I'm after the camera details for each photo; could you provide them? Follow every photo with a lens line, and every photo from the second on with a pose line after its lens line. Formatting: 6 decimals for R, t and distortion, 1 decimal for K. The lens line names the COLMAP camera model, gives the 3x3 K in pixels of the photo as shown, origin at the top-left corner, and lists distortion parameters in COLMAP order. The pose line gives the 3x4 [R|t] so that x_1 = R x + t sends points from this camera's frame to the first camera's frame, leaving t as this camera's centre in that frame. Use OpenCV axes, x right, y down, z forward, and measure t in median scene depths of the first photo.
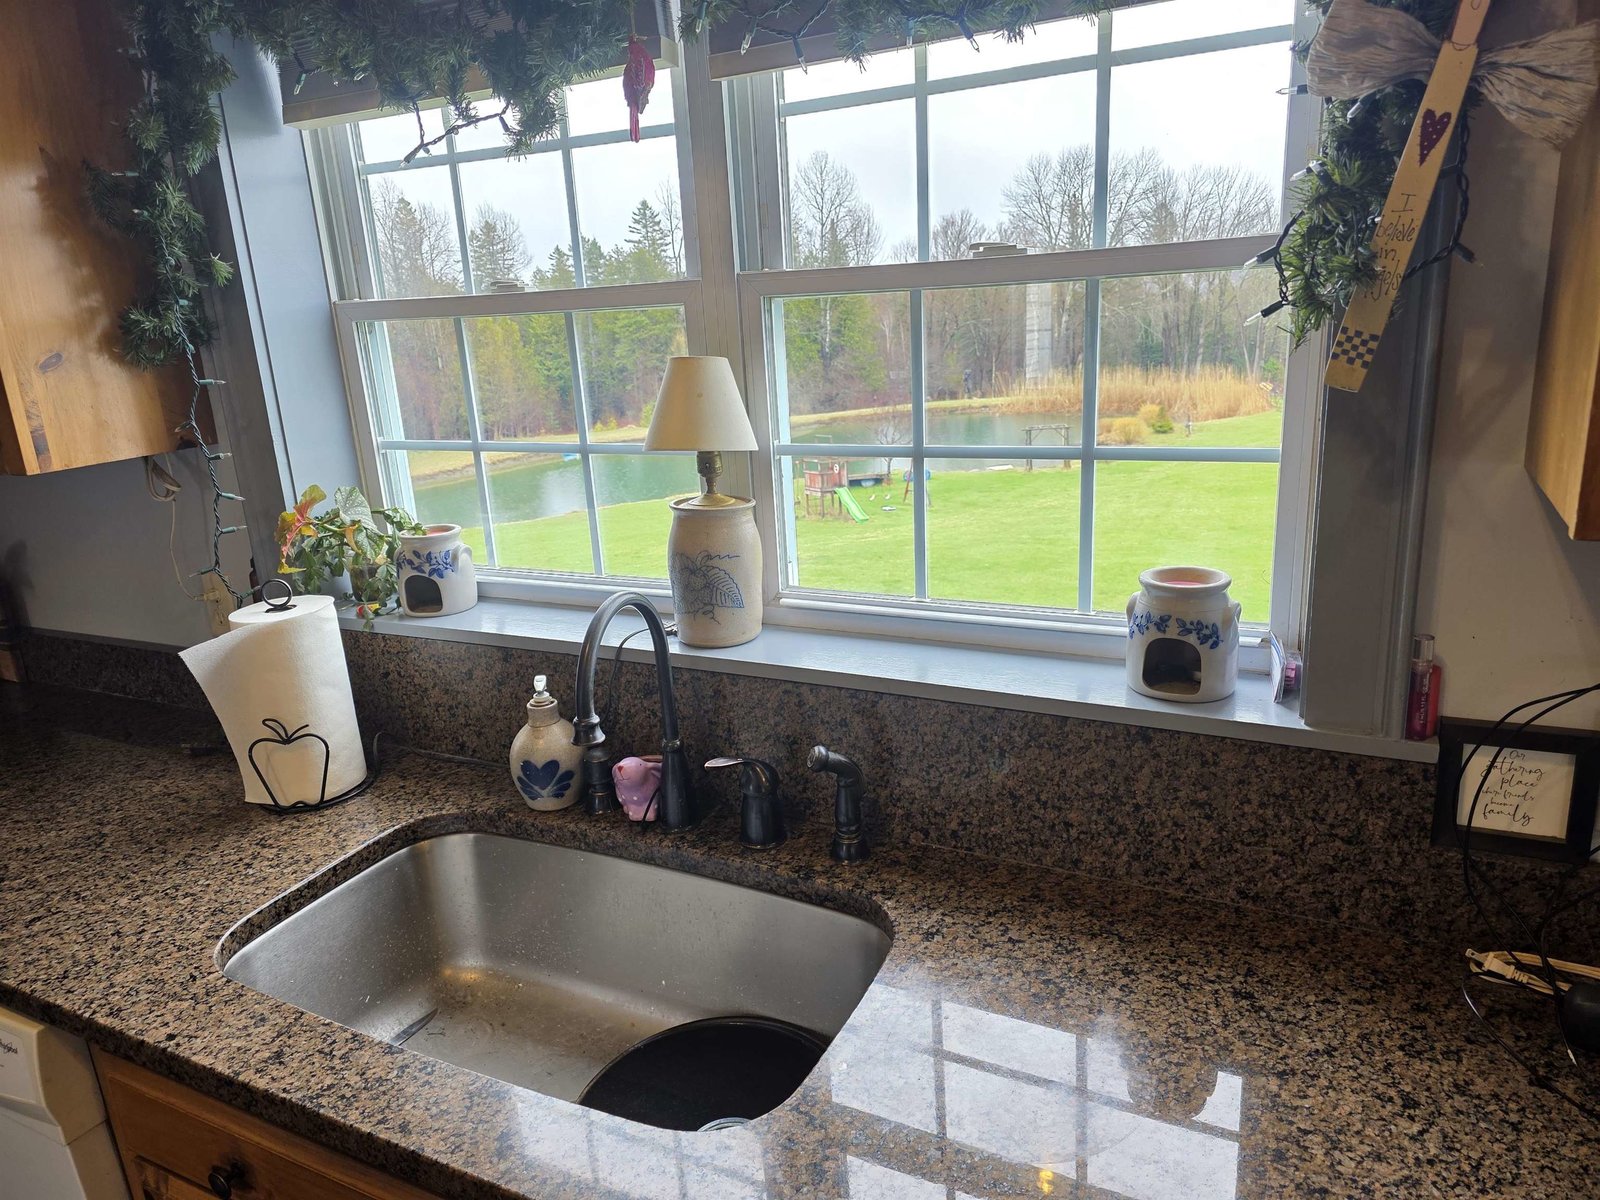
lens RADIAL K [[1083.8, 0, 800.2], [0, 1083.8, 596.9], [0, 0, 1]] dist [0.044938, -0.000445]
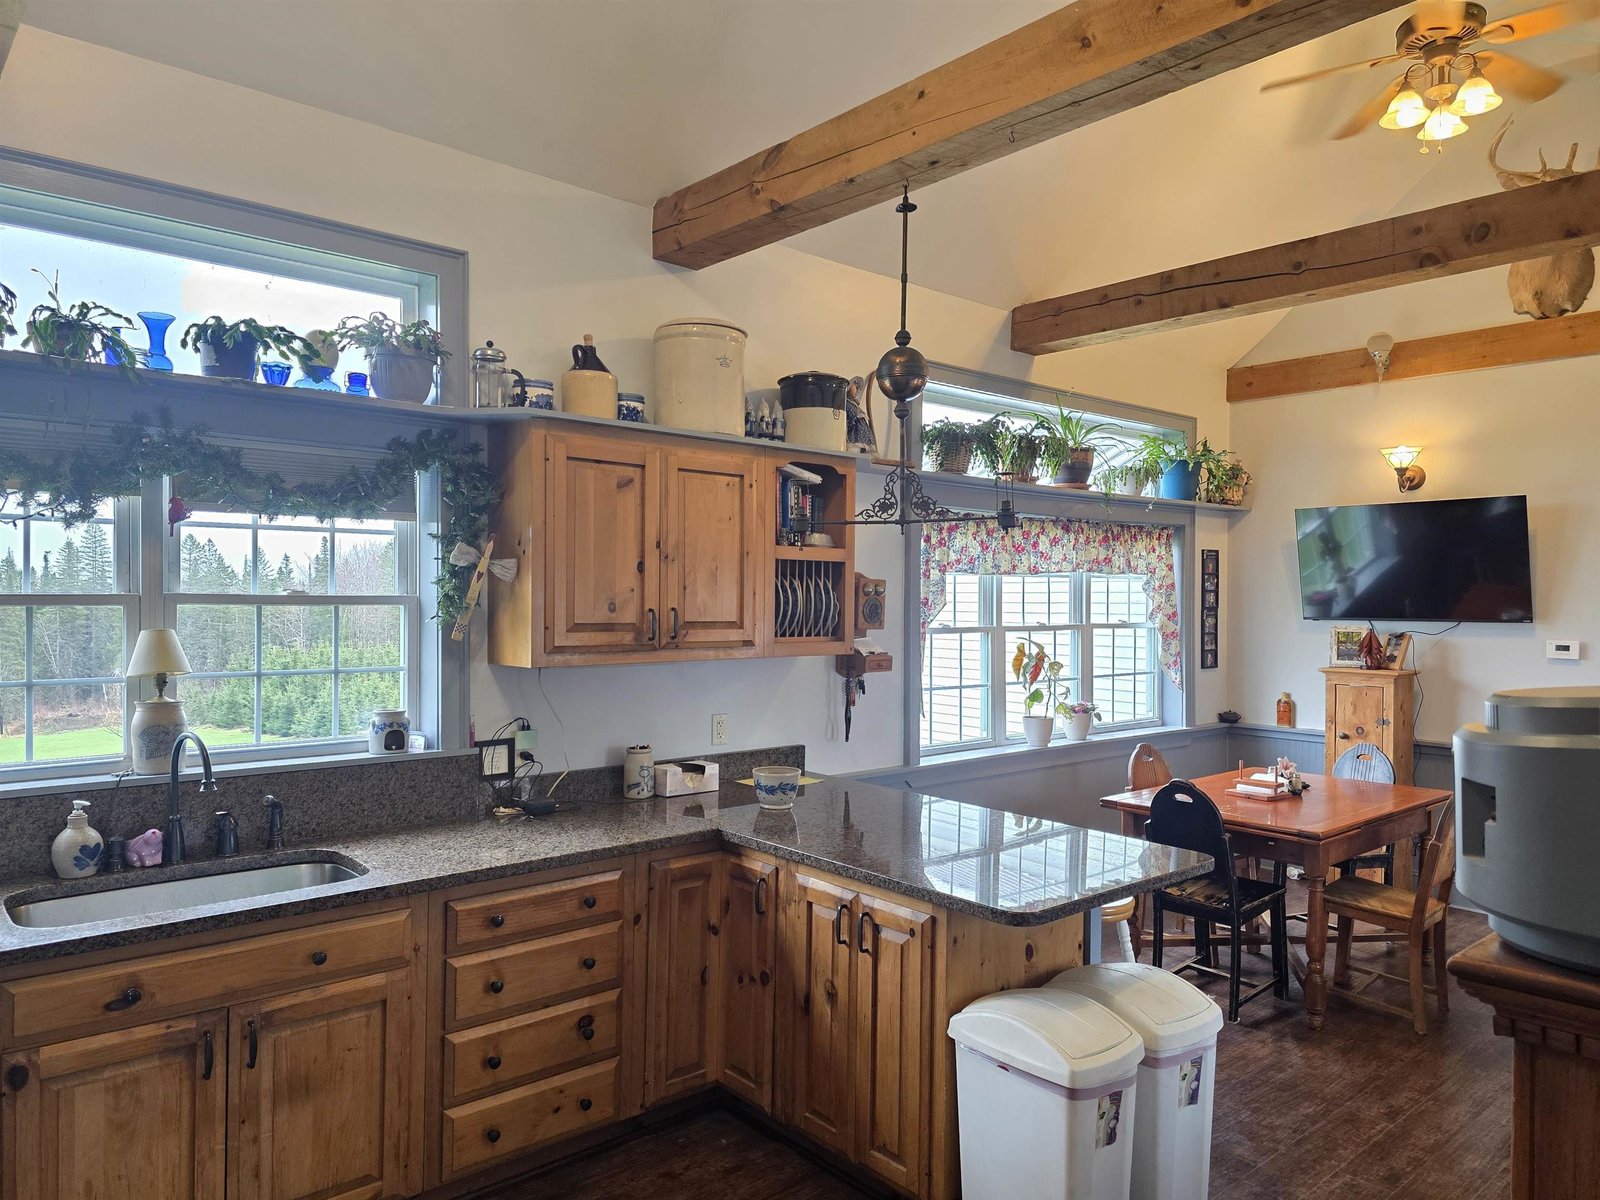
lens RADIAL K [[1083.8, 0, 800.7], [0, 1083.8, 601.6], [0, 0, 1]] dist [0.044938, -0.000445]
pose [[0.380011, 0.057514, 0.923192, -1.844723], [0.225487, 0.962195, -0.152761, 0.379063], [-0.897077, 0.266219, 0.352676, -0.998721]]
